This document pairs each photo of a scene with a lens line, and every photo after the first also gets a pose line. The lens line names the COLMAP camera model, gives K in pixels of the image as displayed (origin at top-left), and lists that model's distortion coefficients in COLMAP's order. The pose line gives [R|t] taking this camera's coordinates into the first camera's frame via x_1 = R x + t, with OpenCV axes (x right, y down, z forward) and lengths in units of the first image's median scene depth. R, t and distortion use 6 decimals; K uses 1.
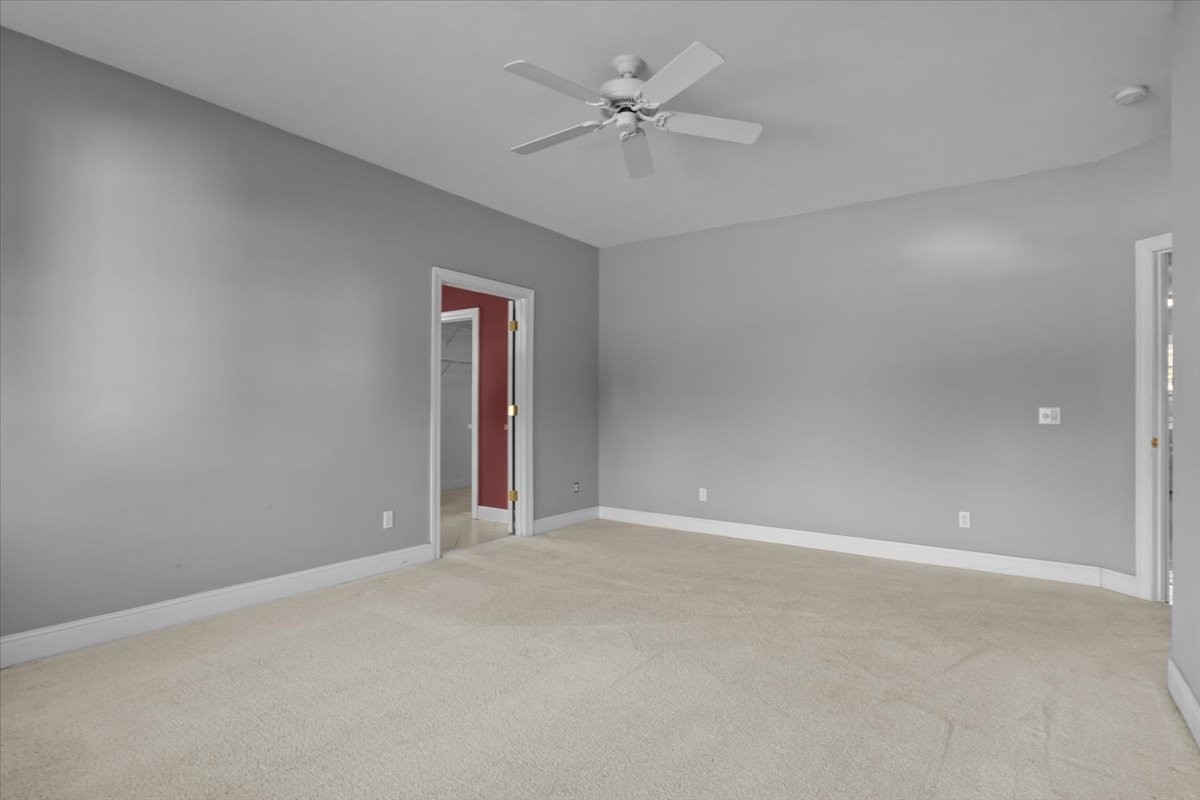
lens RADIAL K [[600.9, 0, 604.1], [0, 600.9, 399.4], [0, 0, 1]] dist [-0.003925, -0.000300]
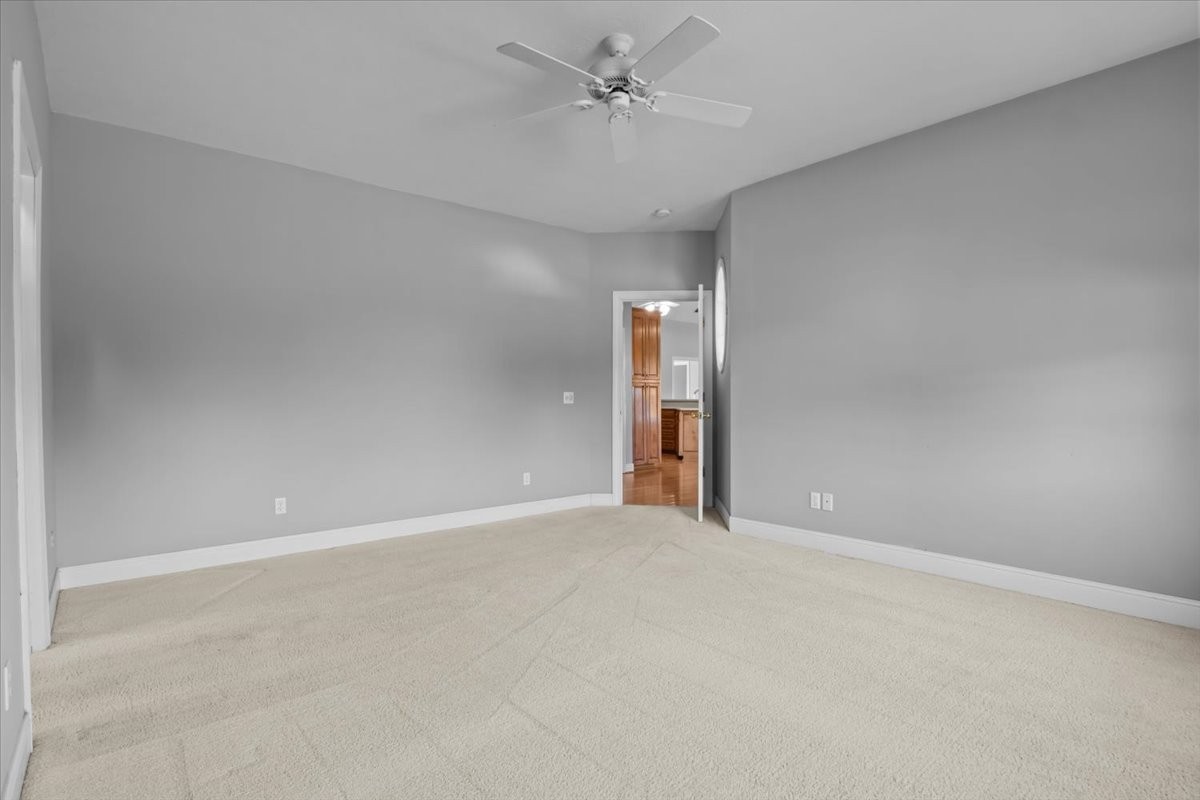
lens RADIAL K [[600.9, 0, 605.4], [0, 600.9, 402.3], [0, 0, 1]] dist [-0.003925, -0.000300]
pose [[0.235295, -0.012059, 0.971849, -0.657095], [-0.005126, 0.999894, 0.013648, 0.017847], [-0.971911, -0.008193, 0.235208, 0.567630]]
